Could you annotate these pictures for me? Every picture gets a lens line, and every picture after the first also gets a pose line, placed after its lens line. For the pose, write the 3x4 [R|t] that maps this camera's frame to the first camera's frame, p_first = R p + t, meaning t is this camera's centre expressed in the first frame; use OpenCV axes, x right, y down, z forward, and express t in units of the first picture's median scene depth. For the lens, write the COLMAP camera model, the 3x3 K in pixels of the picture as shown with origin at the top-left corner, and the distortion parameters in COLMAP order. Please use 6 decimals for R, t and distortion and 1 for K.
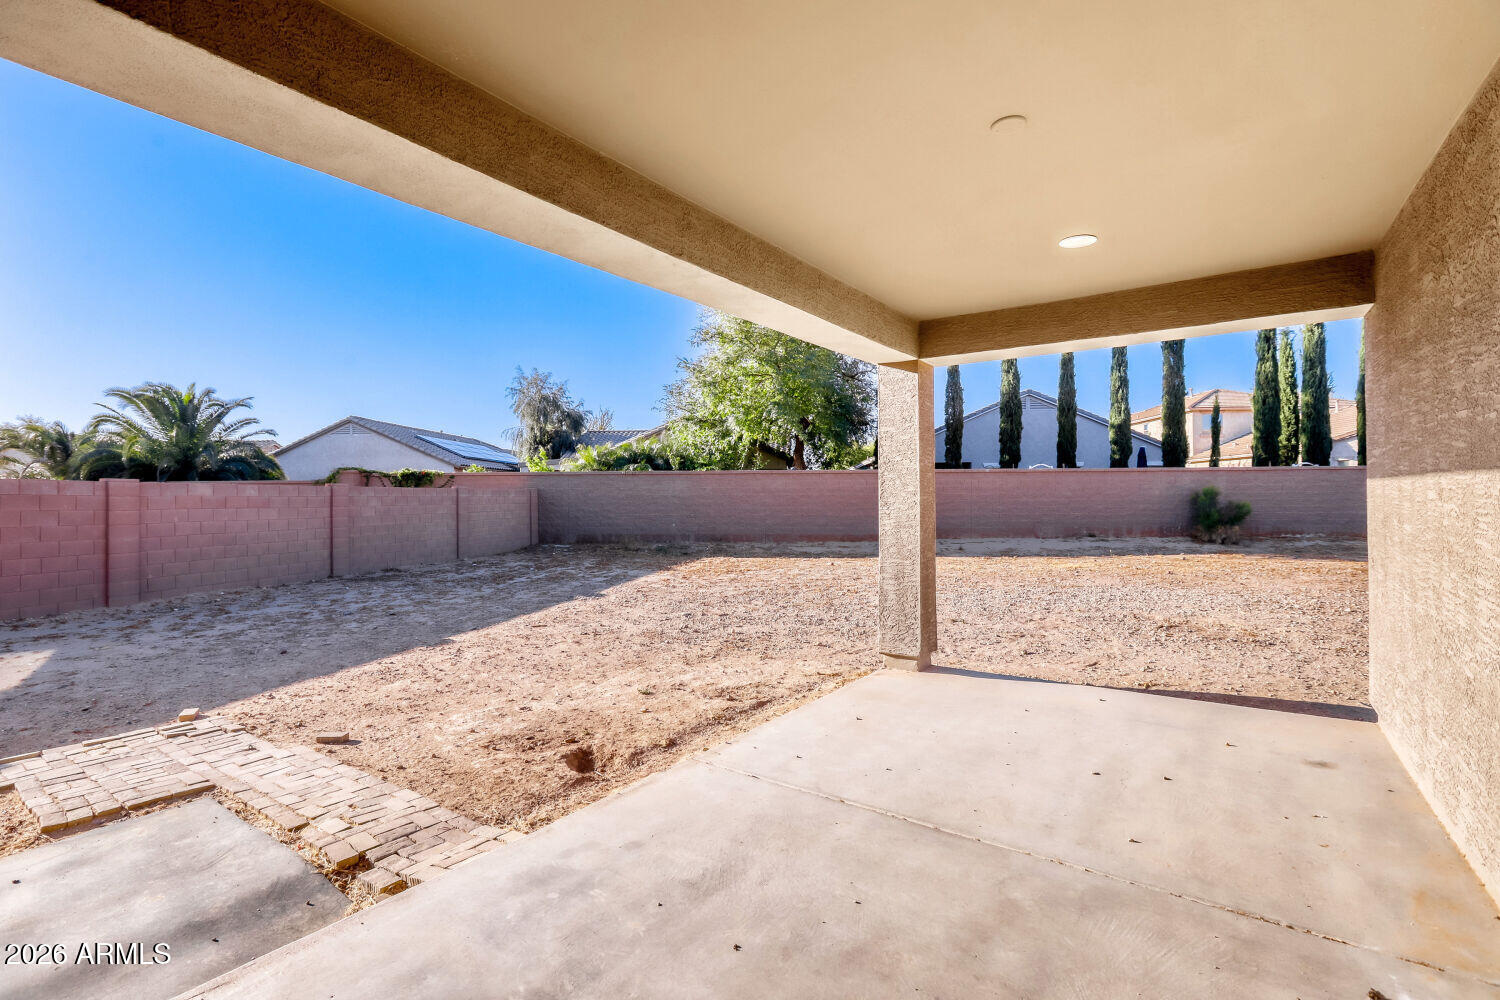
lens RADIAL K [[686.6, 0, 748.8], [0, 686.6, 495.5], [0, 0, 1]] dist [-0.000671, -0.000038]
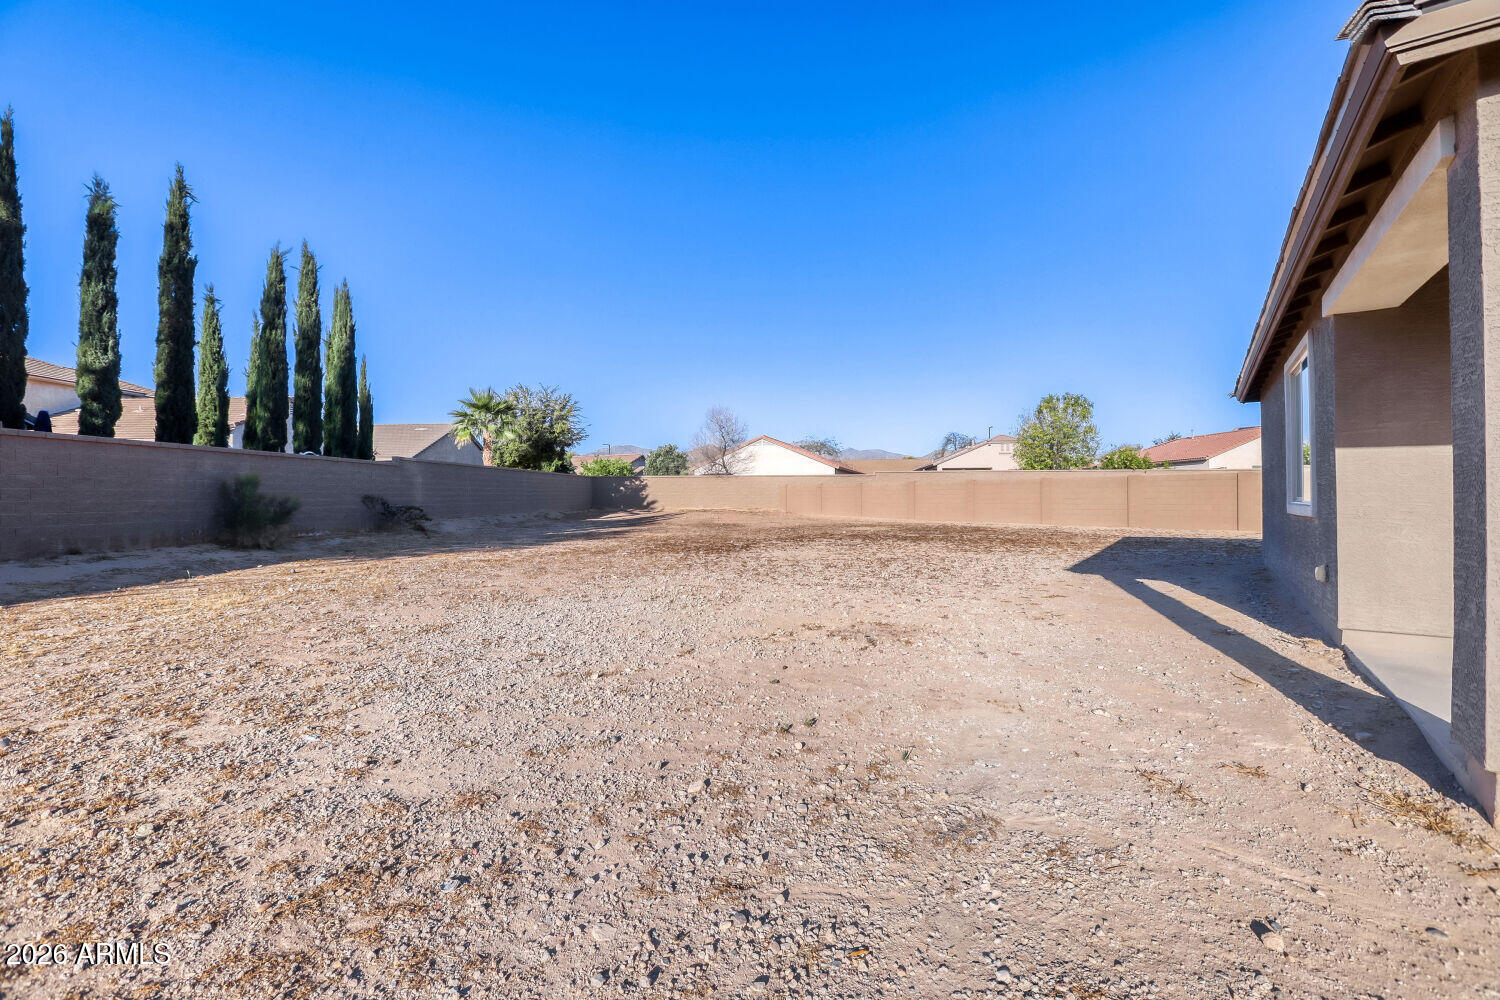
lens RADIAL K [[686.6, 0, 748.7], [0, 686.6, 500.2], [0, 0, 1]] dist [-0.000671, -0.000038]
pose [[-0.023541, 0.001478, 0.999722, -0.089376], [0.002029, 0.999997, -0.001431, 0.017045], [-0.999721, 0.001995, -0.023544, 0.449697]]
